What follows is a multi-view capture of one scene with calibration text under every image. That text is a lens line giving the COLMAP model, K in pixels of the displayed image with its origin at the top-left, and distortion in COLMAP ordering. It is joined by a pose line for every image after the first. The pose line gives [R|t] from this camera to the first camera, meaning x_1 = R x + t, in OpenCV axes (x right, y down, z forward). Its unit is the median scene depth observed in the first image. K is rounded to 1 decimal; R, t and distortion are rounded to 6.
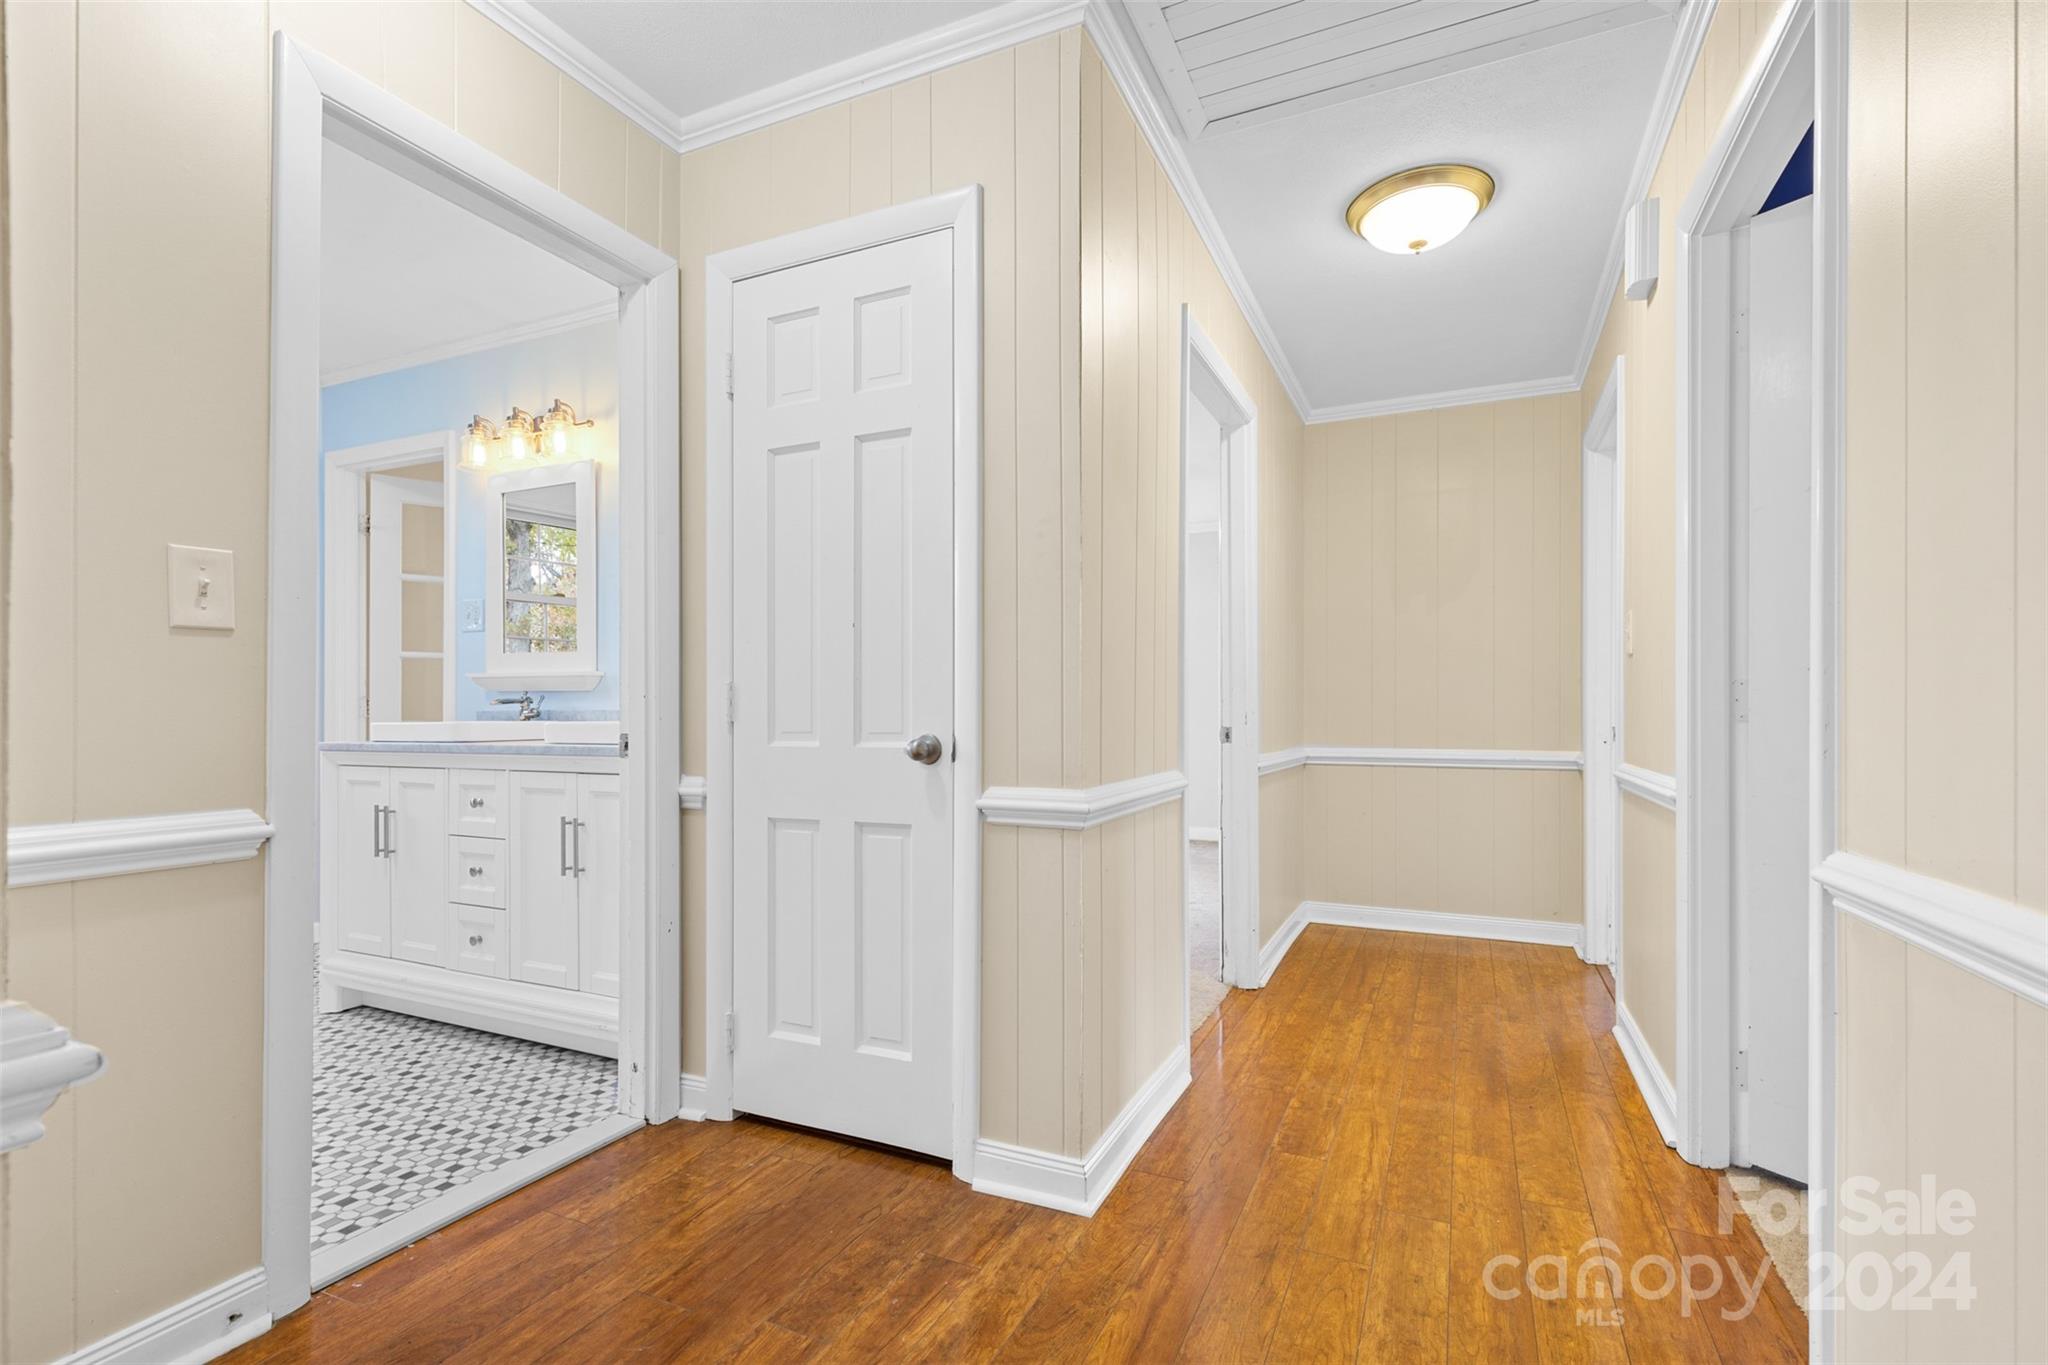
lens RADIAL K [[914.3, 0, 1012.1], [0, 914.3, 699.9], [0, 0, 1]] dist [0.001904, 0.000263]
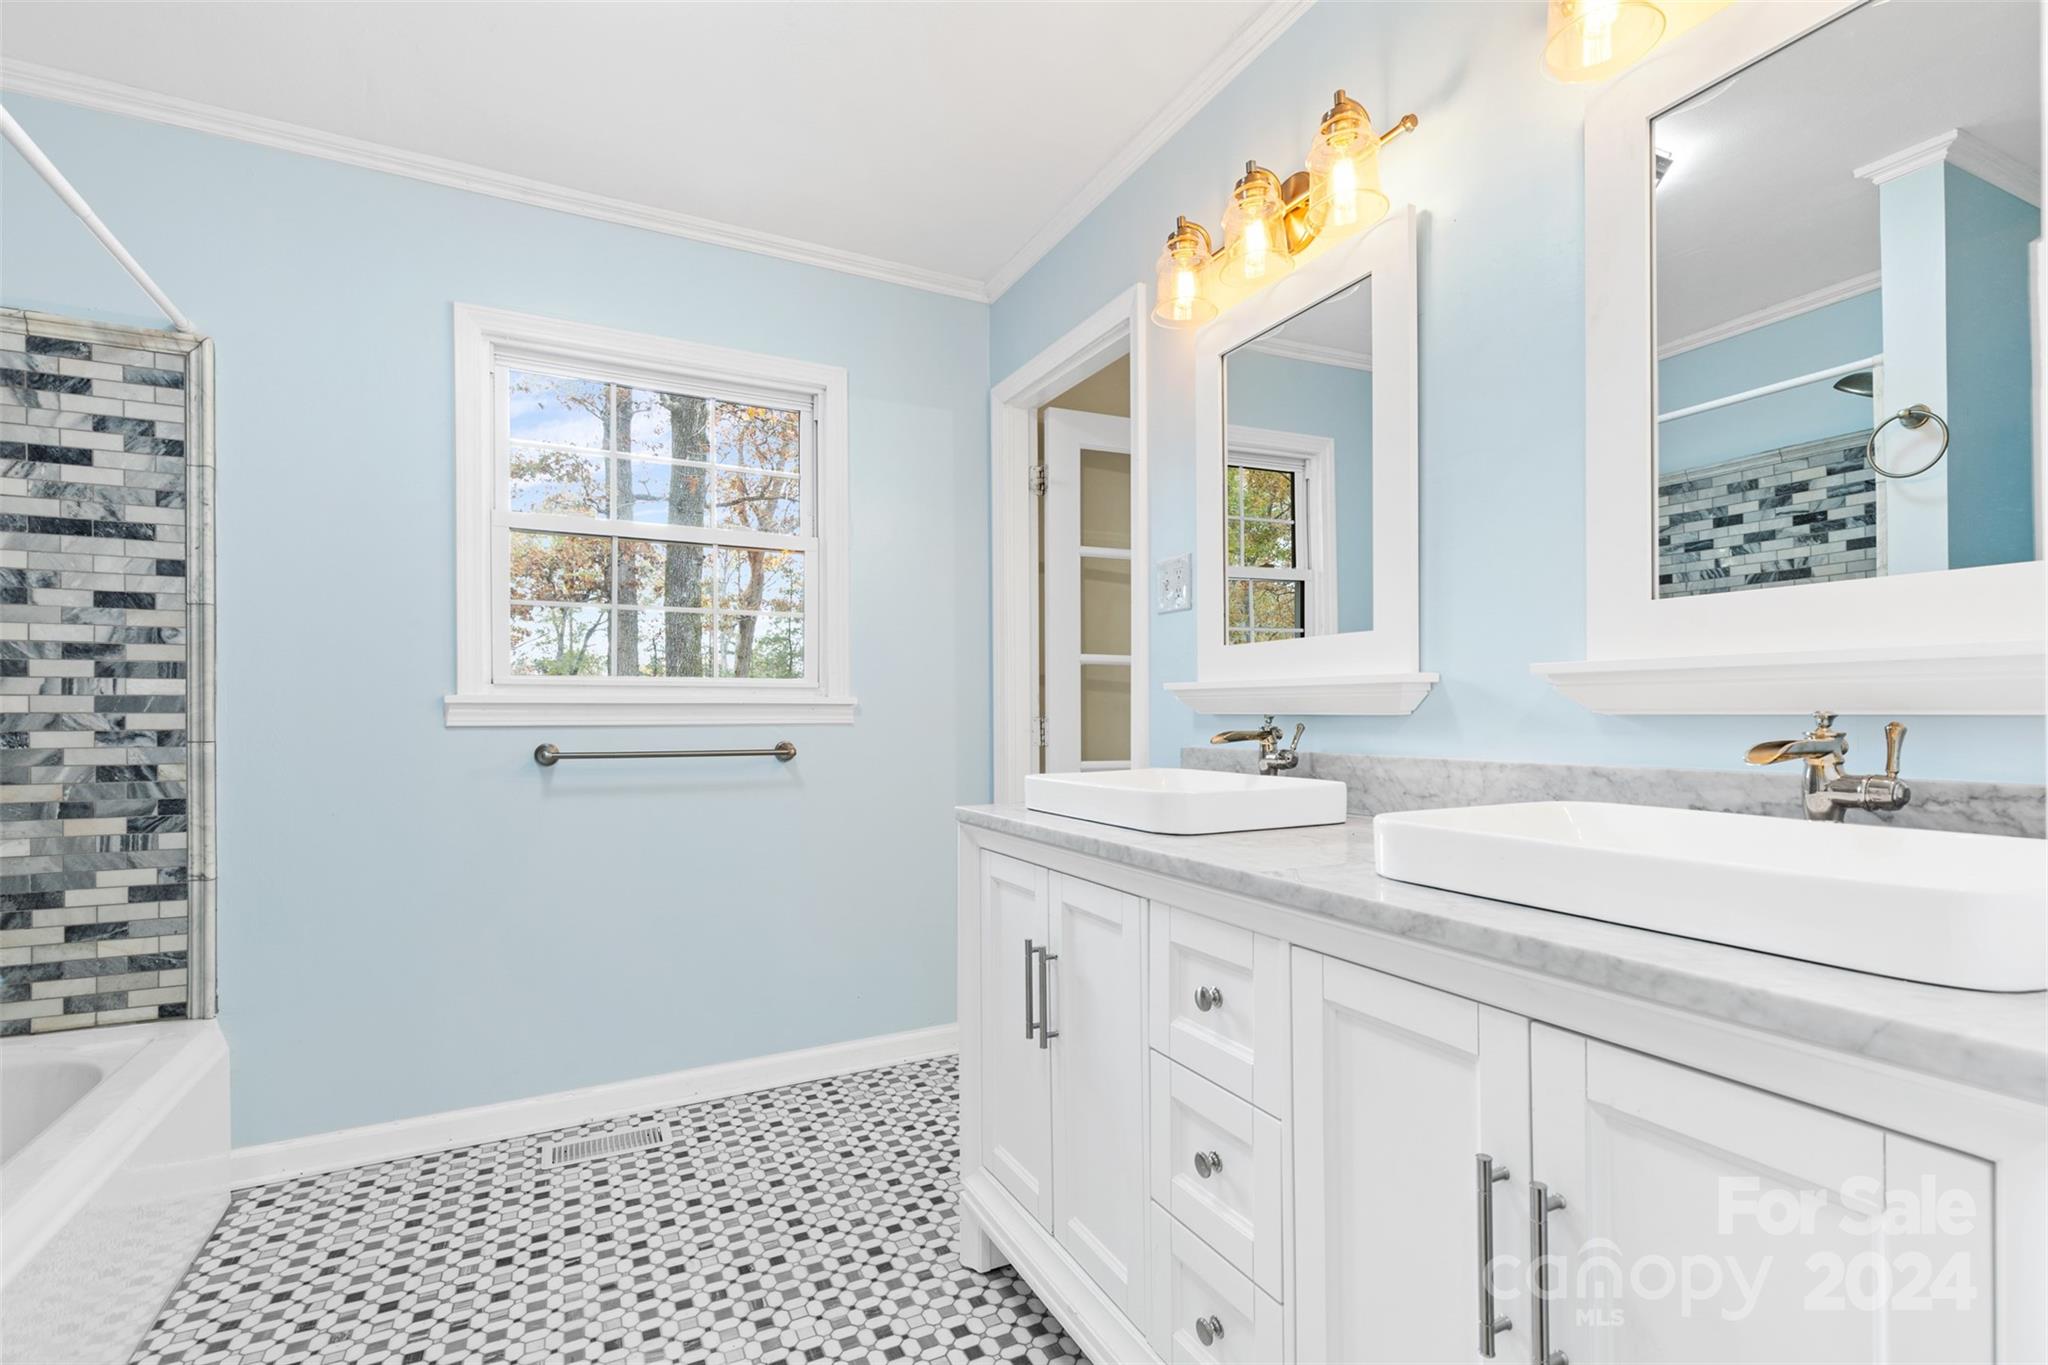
lens RADIAL K [[914.3, 0, 1012.1], [0, 914.3, 699.9], [0, 0, 1]] dist [0.001904, 0.000263]
pose [[0.776105, -0.011152, -0.630505, -0.320180], [0.006696, 0.999933, -0.009443, -0.015519], [0.630568, 0.003107, 0.776128, 0.508965]]
